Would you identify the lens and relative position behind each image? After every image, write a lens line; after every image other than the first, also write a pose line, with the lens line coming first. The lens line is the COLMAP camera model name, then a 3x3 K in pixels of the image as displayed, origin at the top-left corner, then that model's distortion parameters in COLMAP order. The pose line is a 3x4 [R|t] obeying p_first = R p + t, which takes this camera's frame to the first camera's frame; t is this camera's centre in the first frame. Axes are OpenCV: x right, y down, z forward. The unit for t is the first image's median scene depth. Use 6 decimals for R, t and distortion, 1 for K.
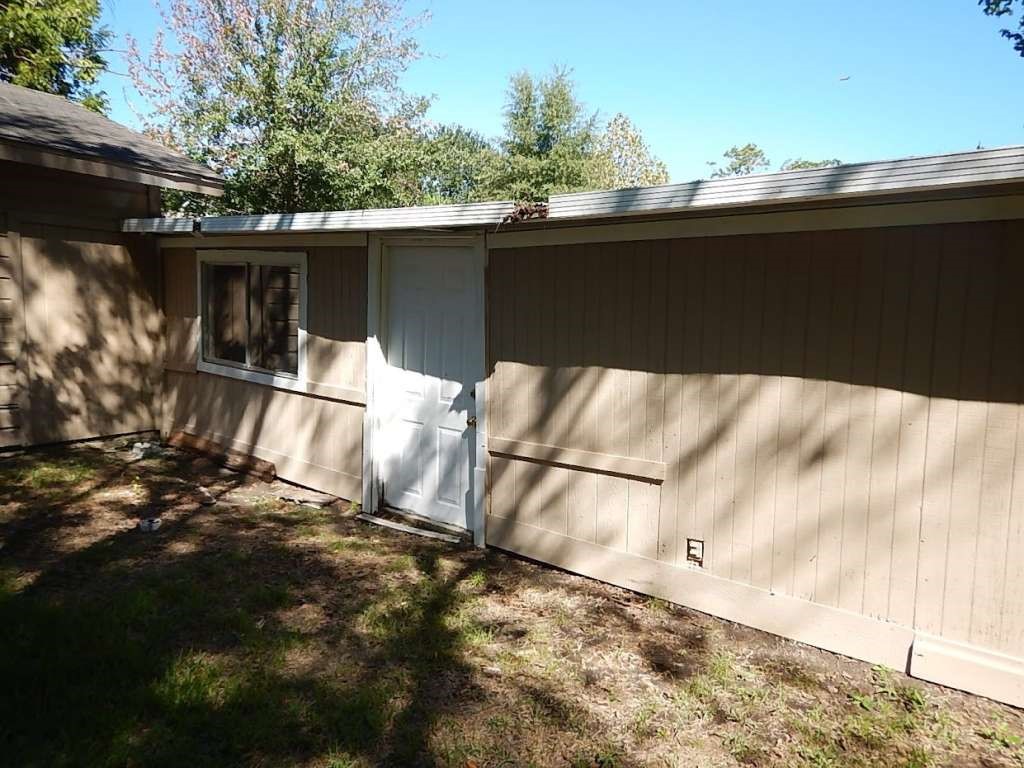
lens RADIAL K [[725.0, 0, 512.0], [0, 725.0, 384.0], [0, 0, 1]] dist [-0.000385, -0.000235]
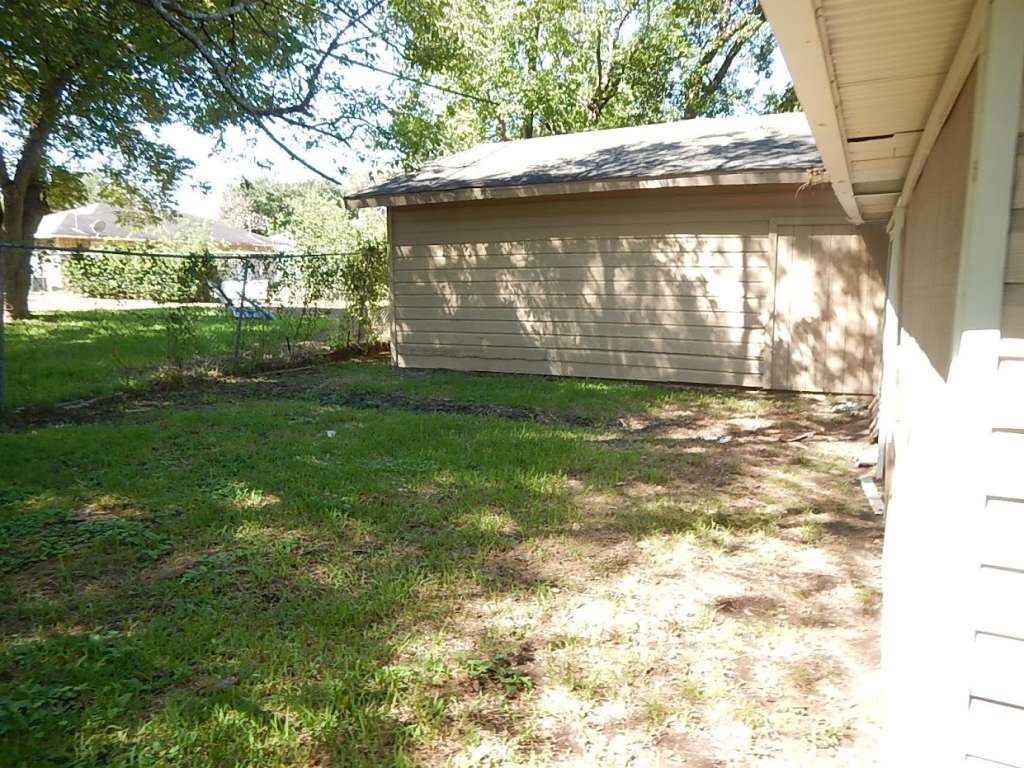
lens RADIAL K [[725.0, 0, 512.0], [0, 725.0, 384.0], [0, 0, 1]] dist [-0.000385, -0.000235]
pose [[0.222186, 0.107022, -0.969113, 0.700389], [-0.102180, 0.991040, 0.086017, 0.009849], [0.969635, 0.079913, 0.231131, 0.263558]]
